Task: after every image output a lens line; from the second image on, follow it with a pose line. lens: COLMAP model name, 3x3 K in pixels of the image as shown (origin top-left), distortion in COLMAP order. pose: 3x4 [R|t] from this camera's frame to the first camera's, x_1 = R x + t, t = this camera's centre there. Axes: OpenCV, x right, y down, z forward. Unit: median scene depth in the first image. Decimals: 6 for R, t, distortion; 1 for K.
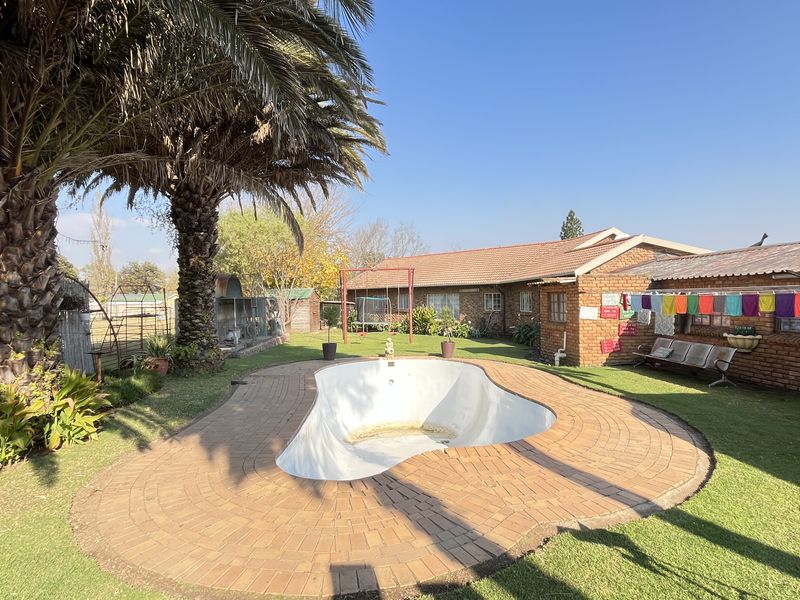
lens RADIAL K [[431.2, 0, 400.5], [0, 431.2, 297.5], [0, 0, 1]] dist [-0.001286, -0.002352]
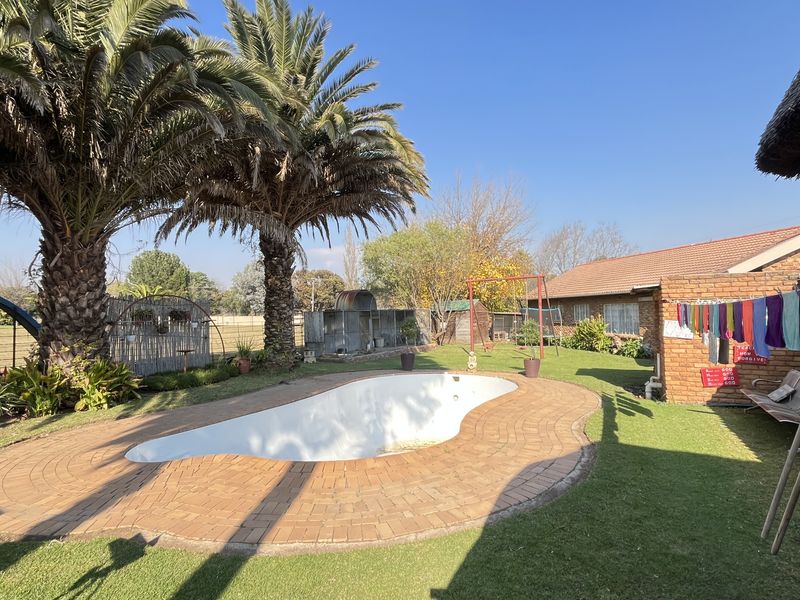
lens RADIAL K [[431.2, 0, 400.5], [0, 431.2, 305.6], [0, 0, 1]] dist [-0.001286, -0.002352]
pose [[0.839257, -0.011247, -0.543619, 0.442328], [0.007668, 0.999931, -0.008849, -0.000759], [0.543681, 0.003258, 0.839286, 0.142520]]
